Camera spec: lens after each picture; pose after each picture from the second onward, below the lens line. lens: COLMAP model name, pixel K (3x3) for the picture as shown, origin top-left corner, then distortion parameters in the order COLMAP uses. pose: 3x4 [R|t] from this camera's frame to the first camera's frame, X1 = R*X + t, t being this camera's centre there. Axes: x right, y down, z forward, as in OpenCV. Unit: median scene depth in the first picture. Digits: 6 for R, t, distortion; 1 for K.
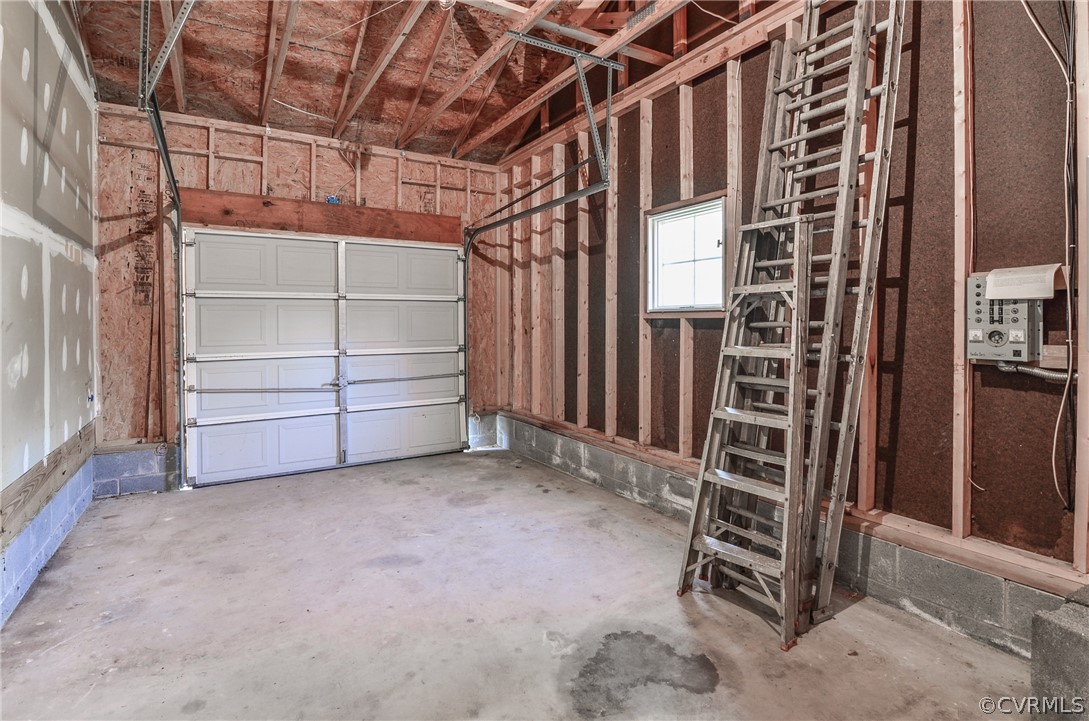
lens RADIAL K [[537.4, 0, 540.5], [0, 537.4, 320.5], [0, 0, 1]] dist [-0.001058, -0.010781]
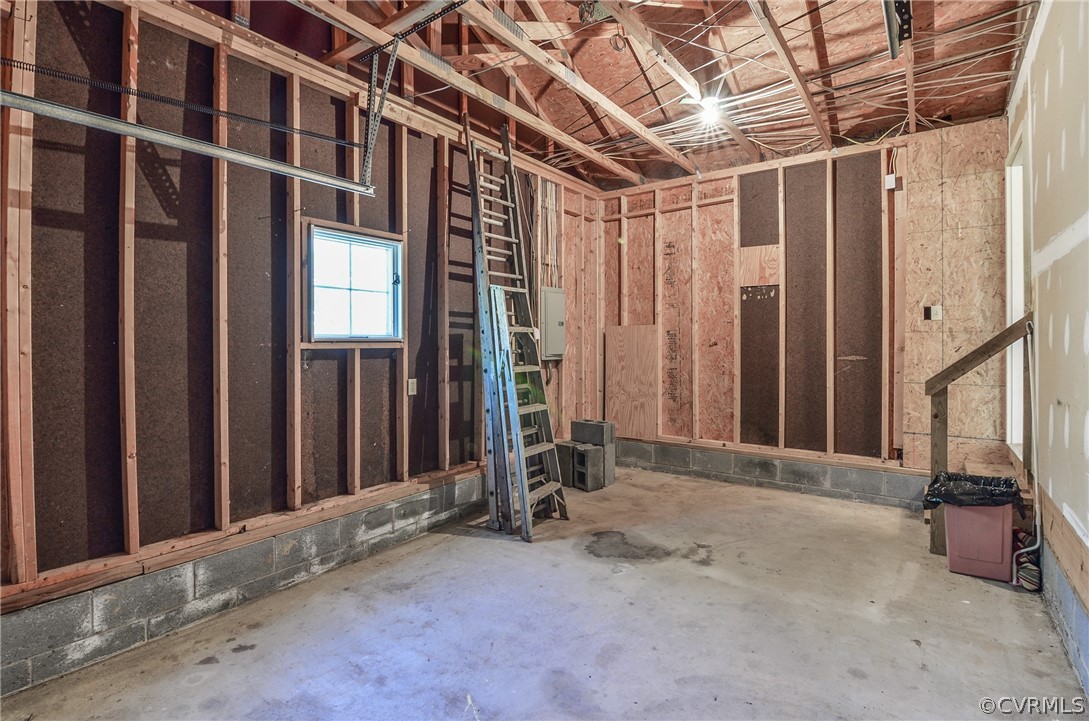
lens RADIAL K [[537.4, 0, 540.5], [0, 537.4, 320.5], [0, 0, 1]] dist [-0.001058, -0.010781]
pose [[-0.390100, 0.040871, 0.919865, -0.907868], [0.005000, 0.999094, -0.042271, -0.014440], [-0.920759, -0.011890, -0.389951, 1.283391]]
